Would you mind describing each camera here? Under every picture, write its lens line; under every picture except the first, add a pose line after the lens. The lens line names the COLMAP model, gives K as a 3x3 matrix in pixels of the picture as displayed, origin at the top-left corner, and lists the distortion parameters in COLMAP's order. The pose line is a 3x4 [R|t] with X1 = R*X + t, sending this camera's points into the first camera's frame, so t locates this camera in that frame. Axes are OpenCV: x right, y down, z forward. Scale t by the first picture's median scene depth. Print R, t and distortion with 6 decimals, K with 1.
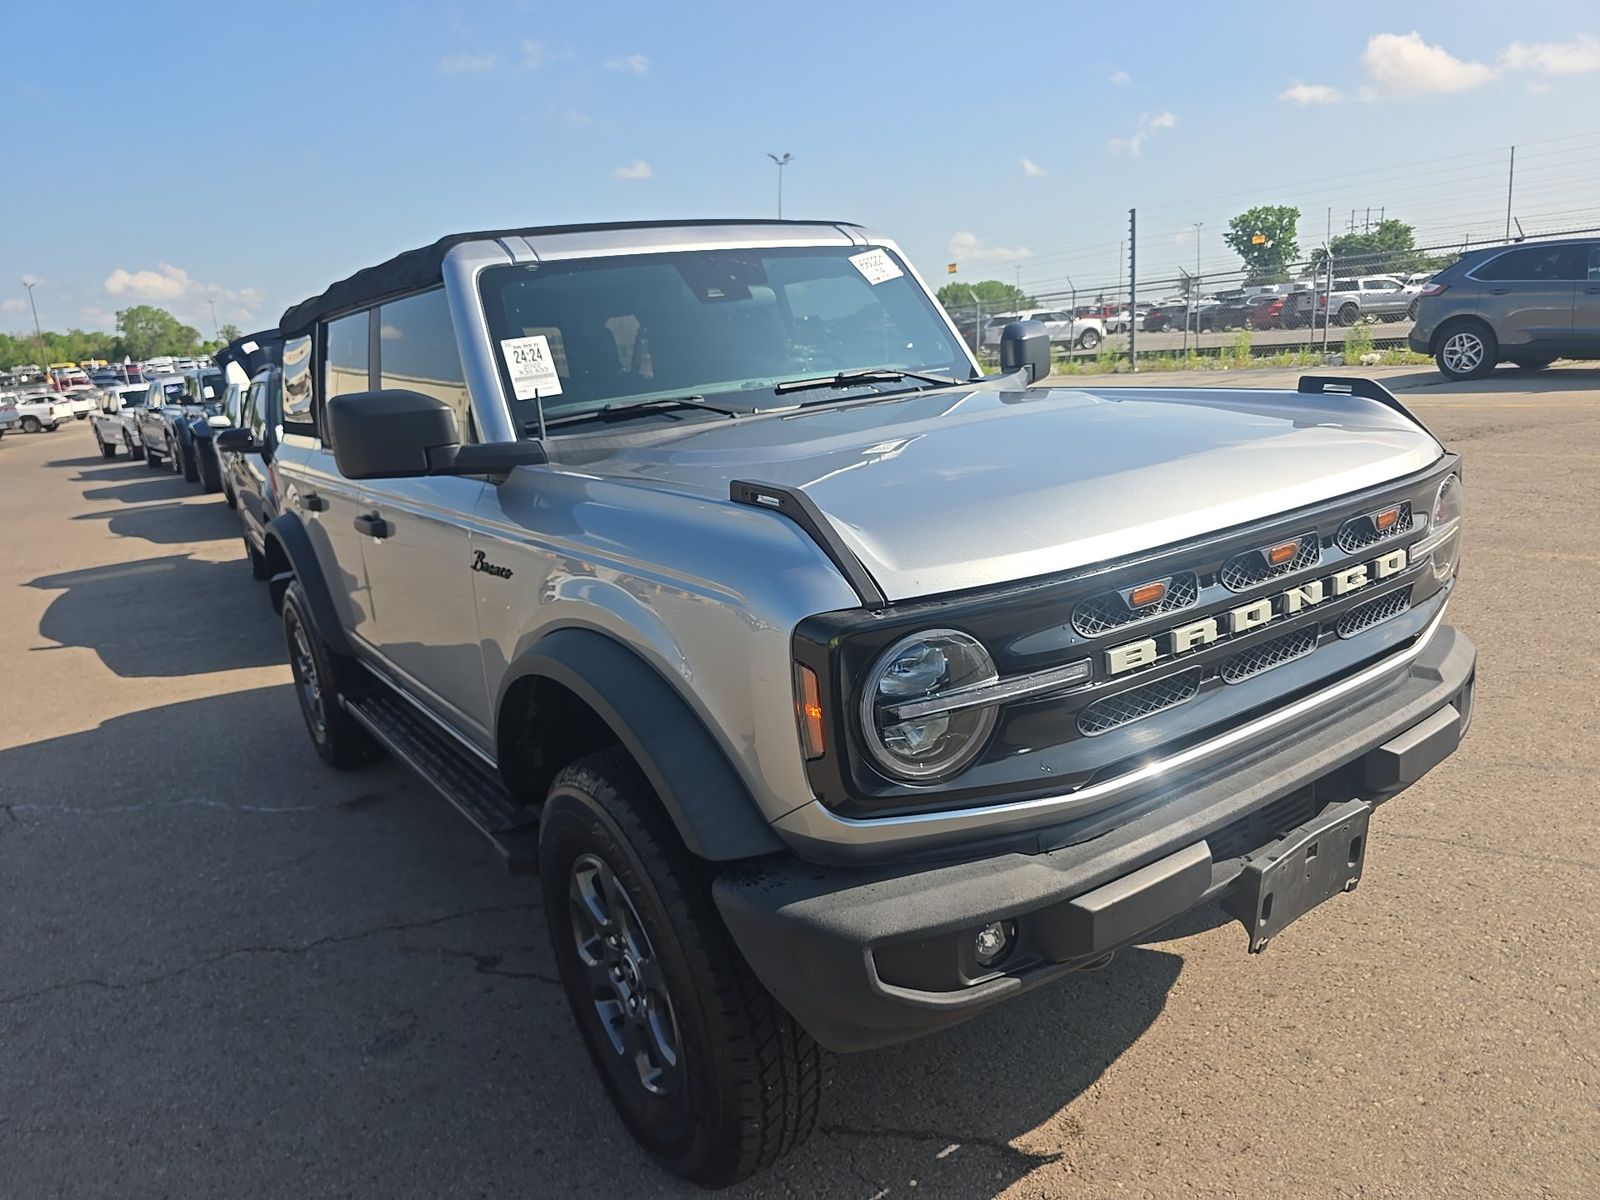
lens RADIAL K [[1068.2, 0, 800.0], [0, 1068.2, 600.0], [0, 0, 1]] dist [0.051943, -0.068320]
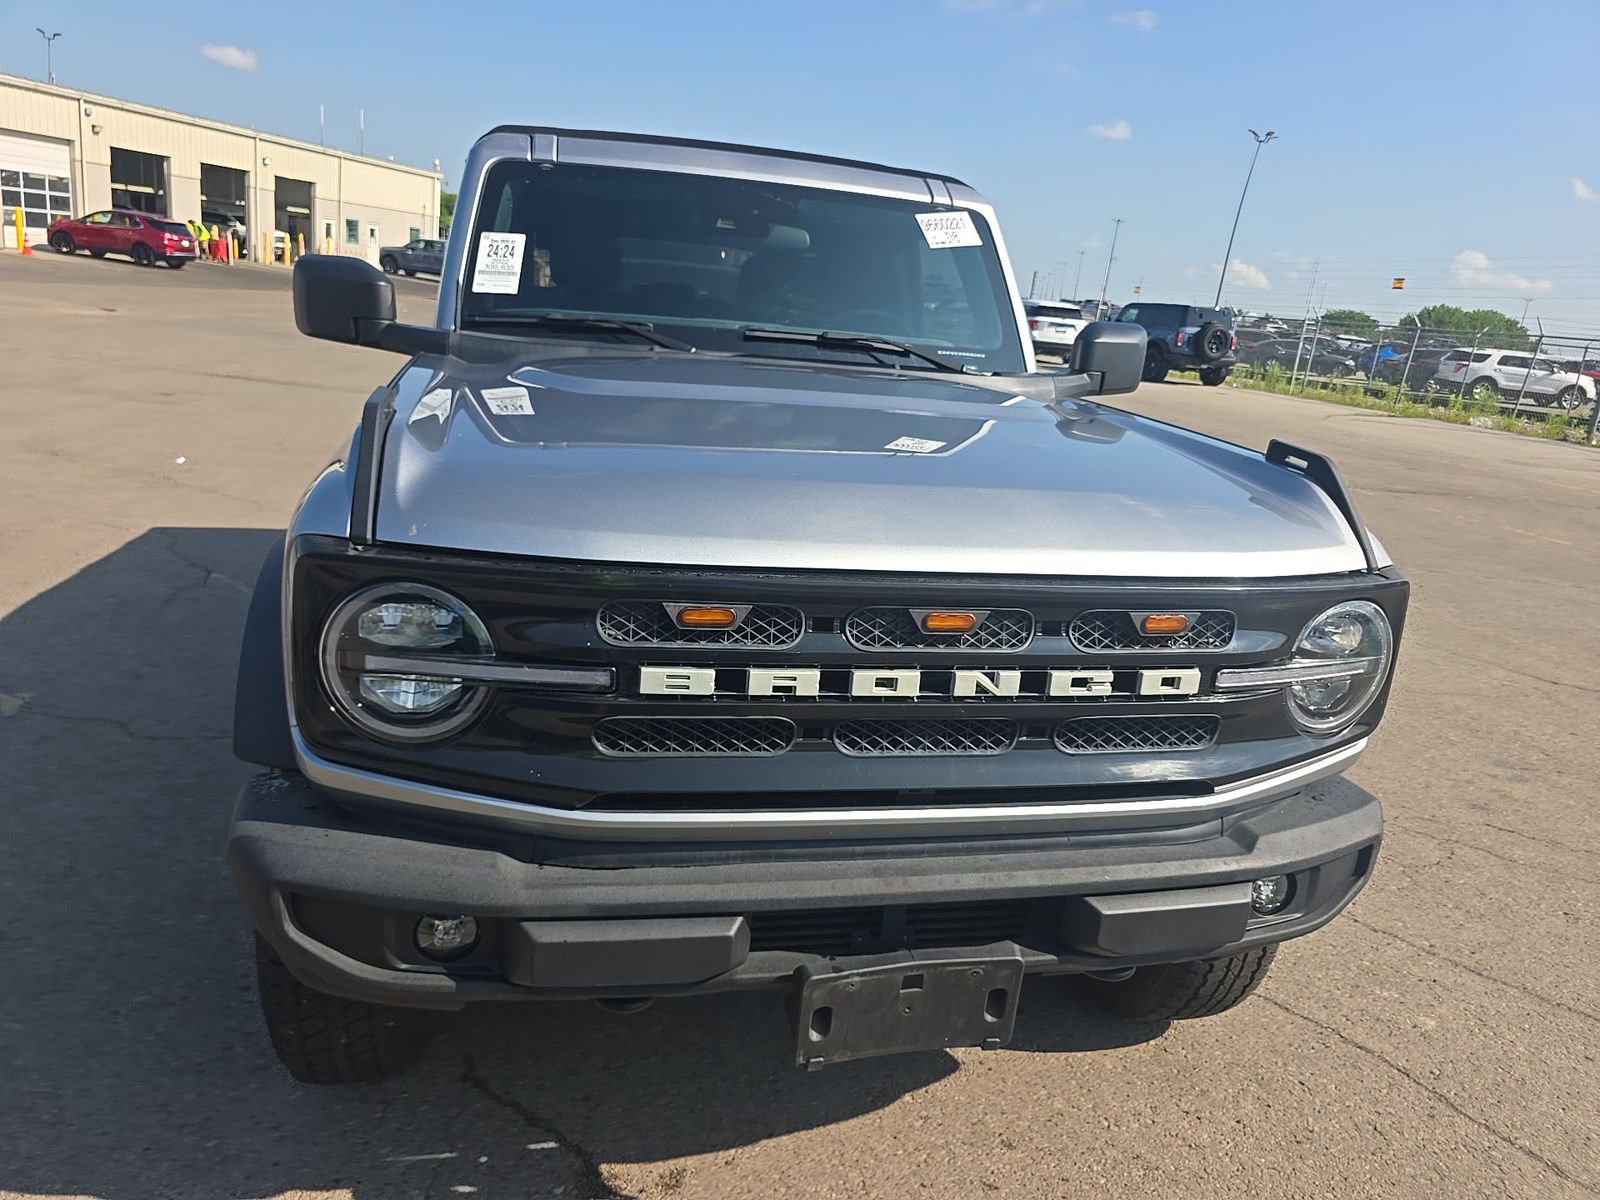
lens RADIAL K [[1073.5, 0, 800.0], [0, 1073.5, 600.0], [0, 0, 1]] dist [0.057442, -0.071601]
pose [[0.915402, 0.265935, -0.302188, 0.507063], [-0.254463, 0.963973, 0.077496, -0.080926], [0.311910, 0.005955, 0.950093, 0.165864]]
